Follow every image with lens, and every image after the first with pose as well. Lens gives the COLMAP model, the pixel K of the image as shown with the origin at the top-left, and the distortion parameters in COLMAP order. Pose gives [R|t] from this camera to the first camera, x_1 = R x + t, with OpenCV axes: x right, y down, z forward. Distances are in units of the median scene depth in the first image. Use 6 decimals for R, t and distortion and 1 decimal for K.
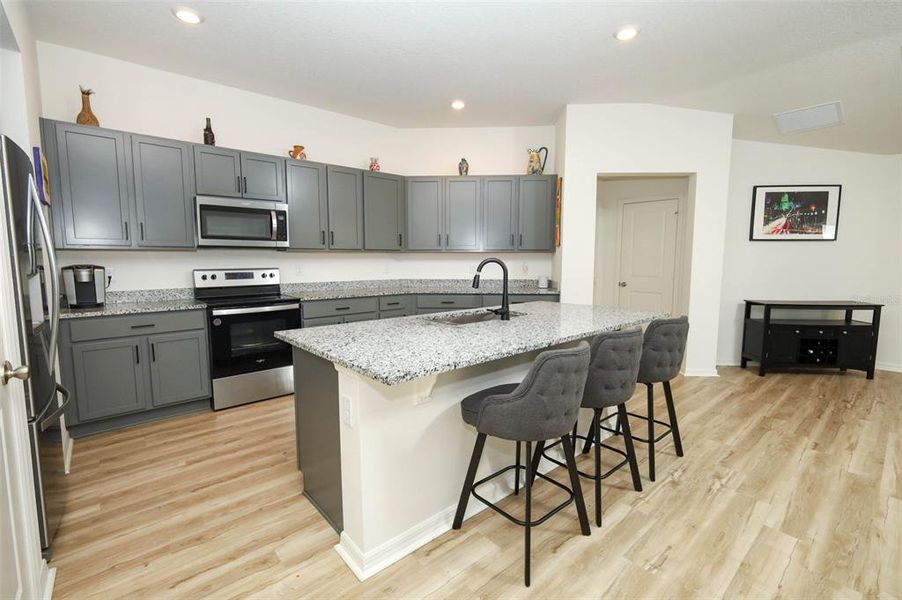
lens RADIAL K [[413.3, 0, 455.7], [0, 413.3, 295.5], [0, 0, 1]] dist [0.008278, -0.001894]
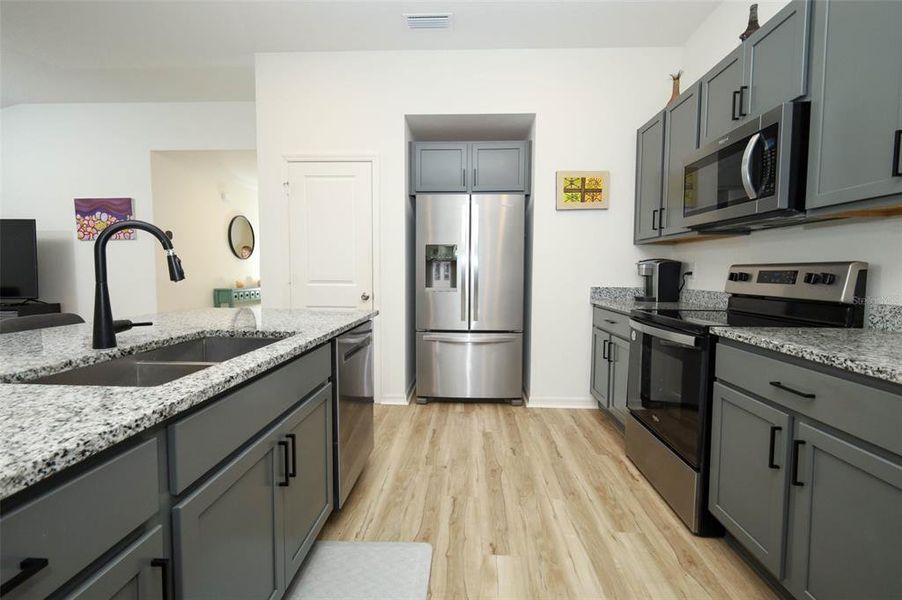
lens RADIAL K [[397.0, 0, 451.4], [0, 397.0, 294.3], [0, 0, 1]] dist [0.013866, 0.000414]
pose [[-0.694063, 0.042979, -0.718630, 0.112745], [-0.069345, 0.989583, 0.126158, -0.059703], [0.716566, 0.137396, -0.683853, 1.017940]]
